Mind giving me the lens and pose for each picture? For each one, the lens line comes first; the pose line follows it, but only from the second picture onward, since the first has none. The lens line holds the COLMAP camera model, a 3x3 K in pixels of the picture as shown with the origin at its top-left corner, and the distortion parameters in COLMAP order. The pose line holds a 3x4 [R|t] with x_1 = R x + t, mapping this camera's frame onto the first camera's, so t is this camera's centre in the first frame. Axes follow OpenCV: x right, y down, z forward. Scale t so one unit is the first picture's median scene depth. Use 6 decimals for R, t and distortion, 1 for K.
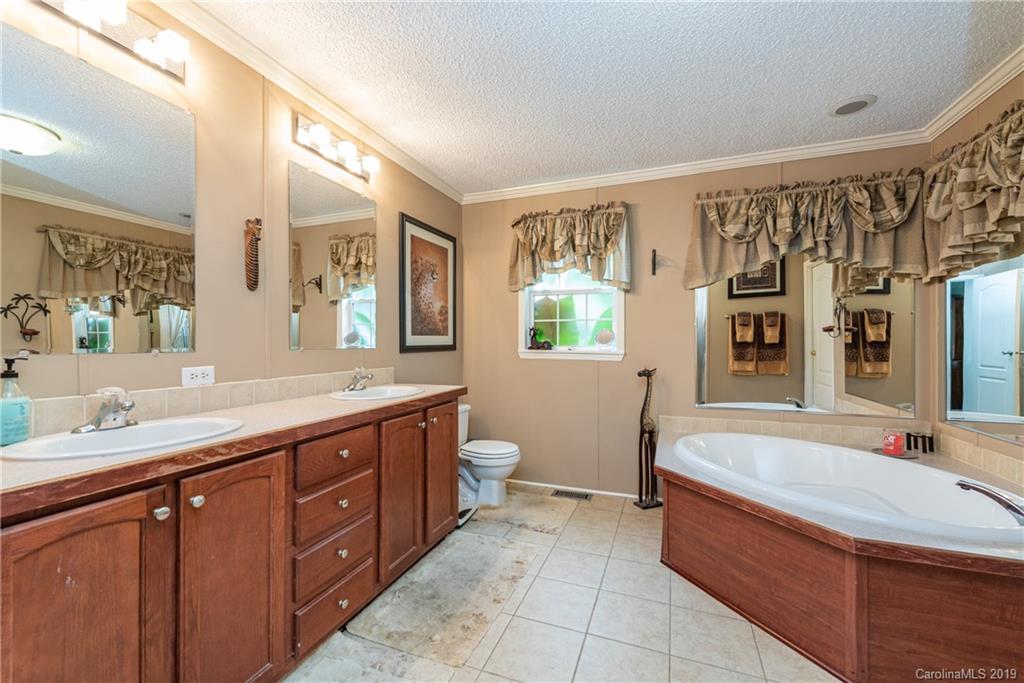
lens RADIAL K [[405.6, 0, 508.4], [0, 405.6, 343.9], [0, 0, 1]] dist [0.012022, -0.002006]
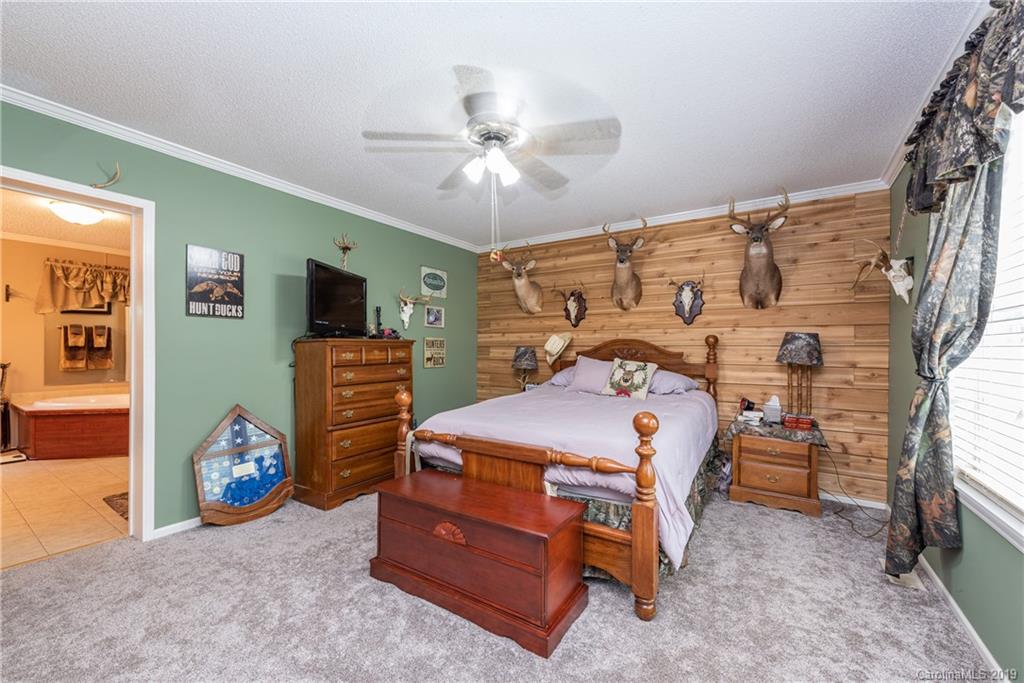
lens RADIAL K [[405.6, 0, 508.4], [0, 405.6, 348.1], [0, 0, 1]] dist [0.012022, -0.002006]
pose [[0.212068, 0.004826, 0.977243, -0.778949], [-0.004394, 0.999982, -0.003985, 0.000750], [-0.977245, -0.003449, 0.212085, -1.207444]]
